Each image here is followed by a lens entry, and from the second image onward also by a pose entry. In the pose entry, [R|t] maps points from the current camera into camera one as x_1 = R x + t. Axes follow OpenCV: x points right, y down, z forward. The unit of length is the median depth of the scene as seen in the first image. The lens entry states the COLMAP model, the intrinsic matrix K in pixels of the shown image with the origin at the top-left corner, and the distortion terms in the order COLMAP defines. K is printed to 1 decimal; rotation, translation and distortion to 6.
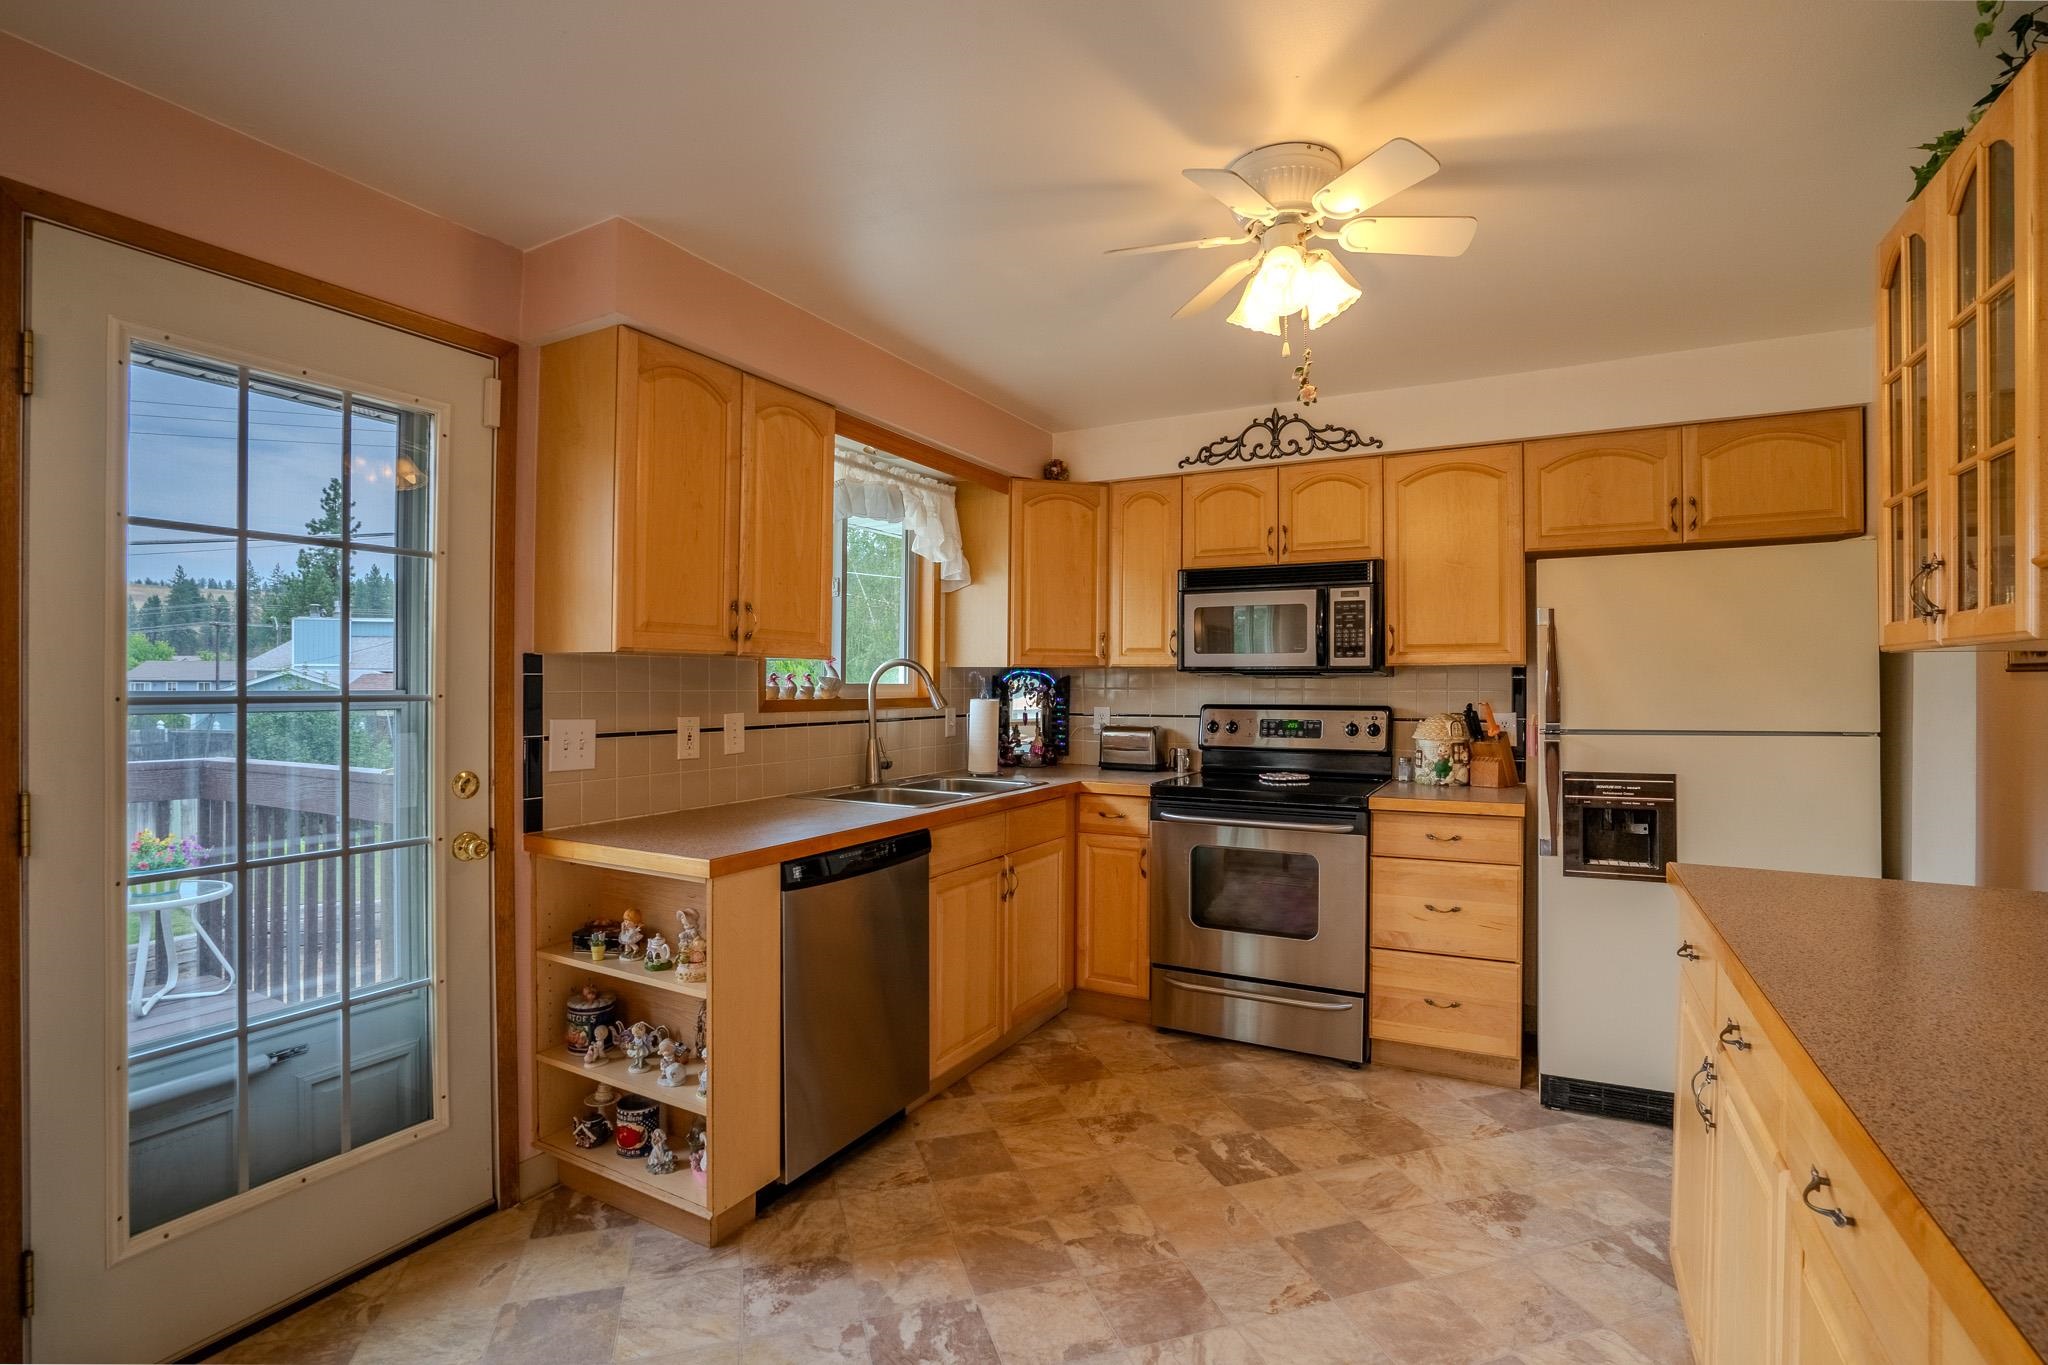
lens RADIAL K [[944.7, 0, 998.2], [0, 944.7, 692.0], [0, 0, 1]] dist [-0.050770, 0.020517]
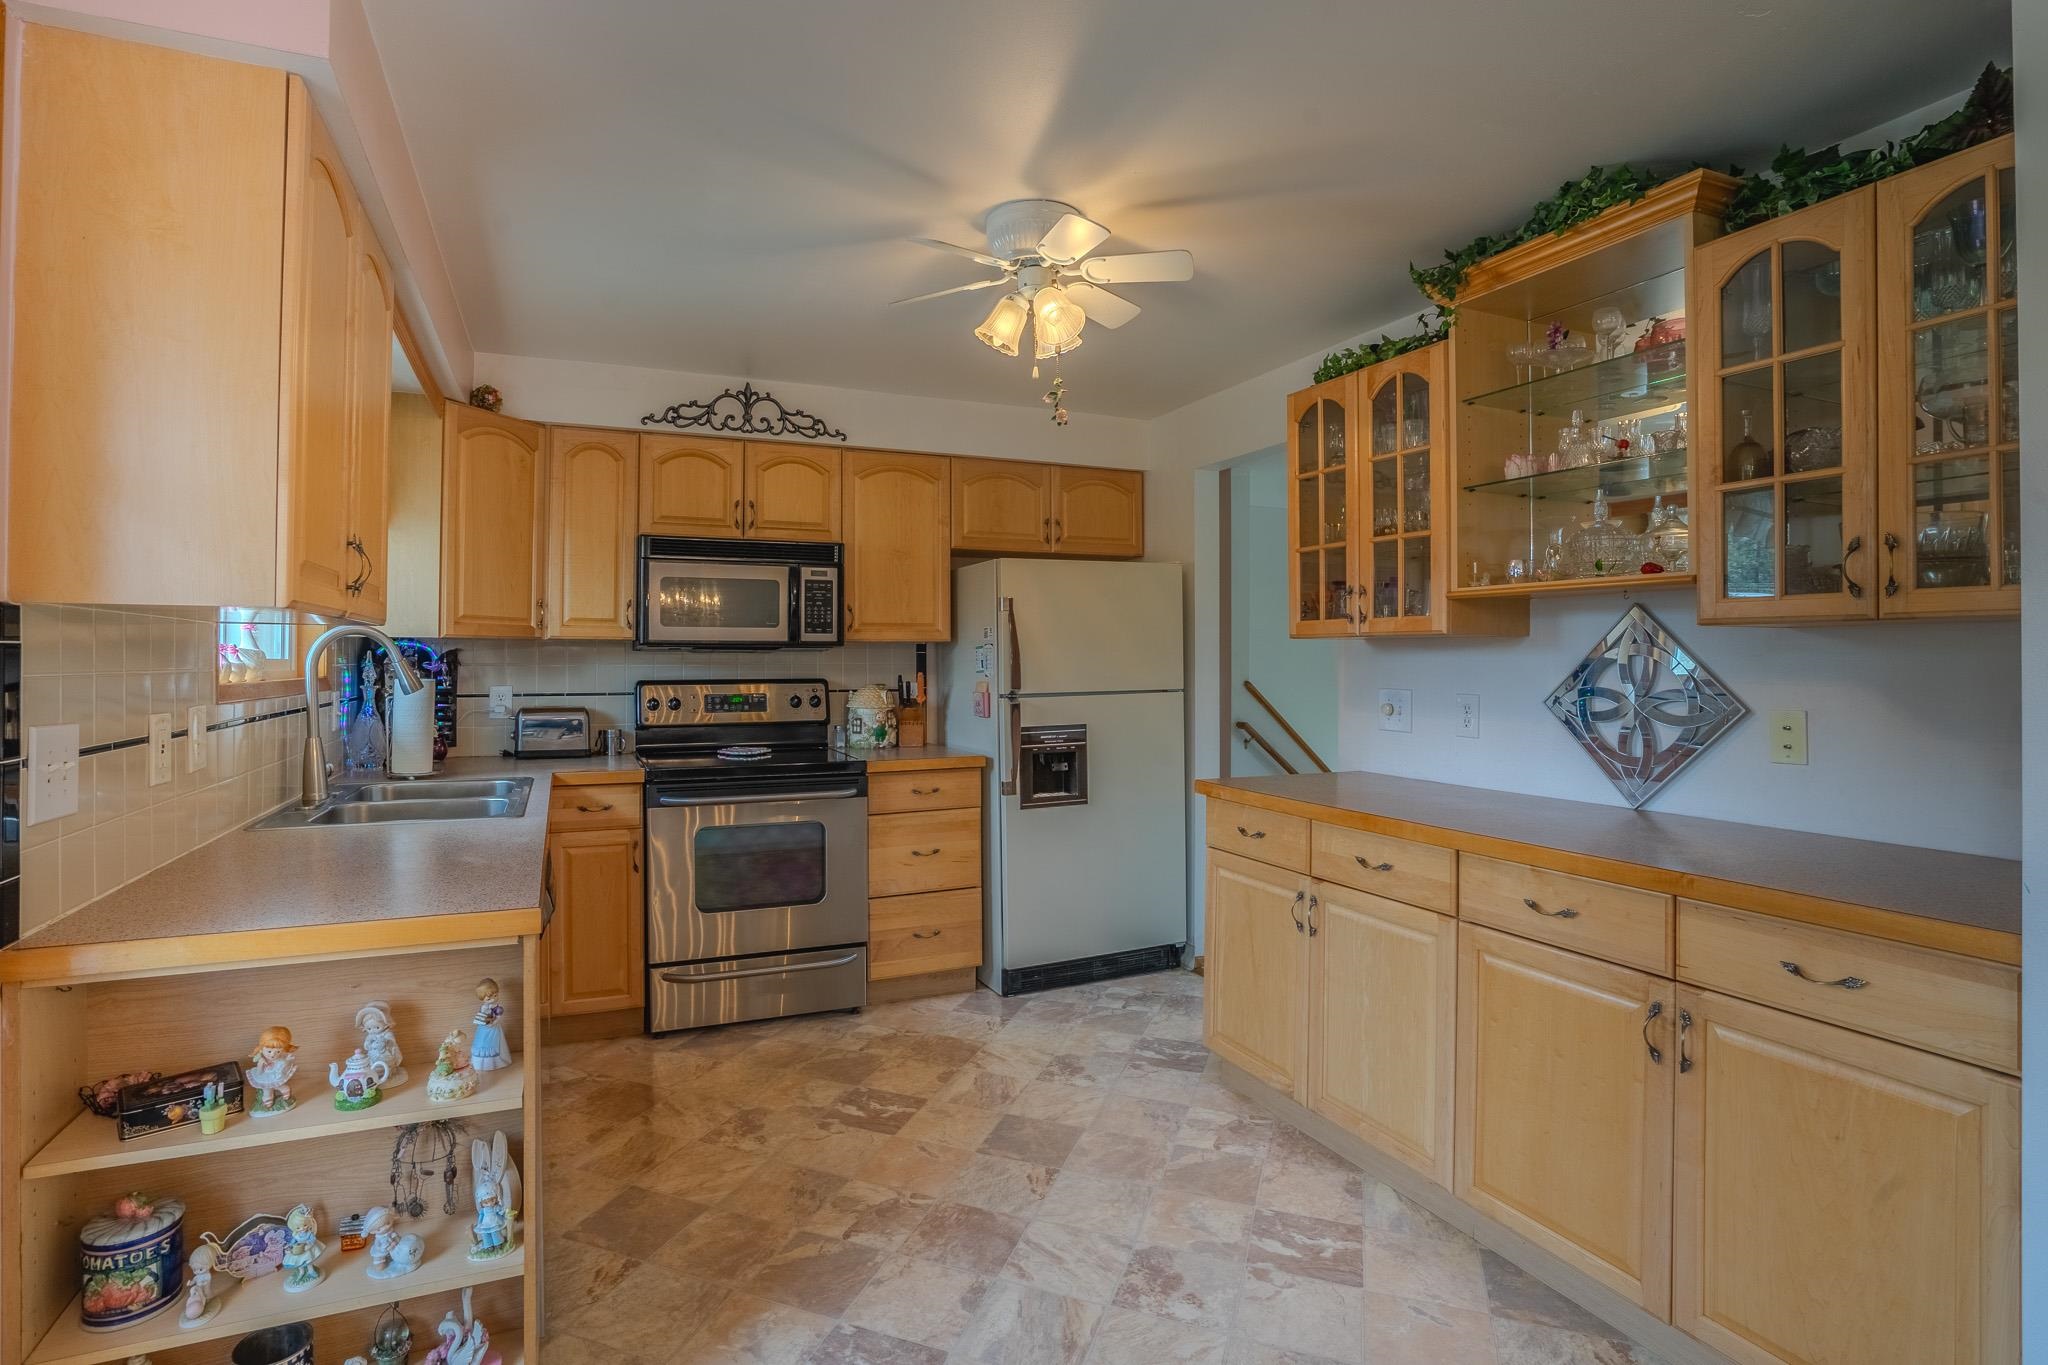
lens RADIAL K [[973.2, 0, 1022.1], [0, 973.2, 661.3], [0, 0, 1]] dist [-0.082511, 0.051902]
pose [[0.618374, -0.004002, 0.785874, -0.341965], [0.008876, 0.999959, -0.001891, -0.000911], [-0.785834, 0.008145, 0.618384, 0.141370]]
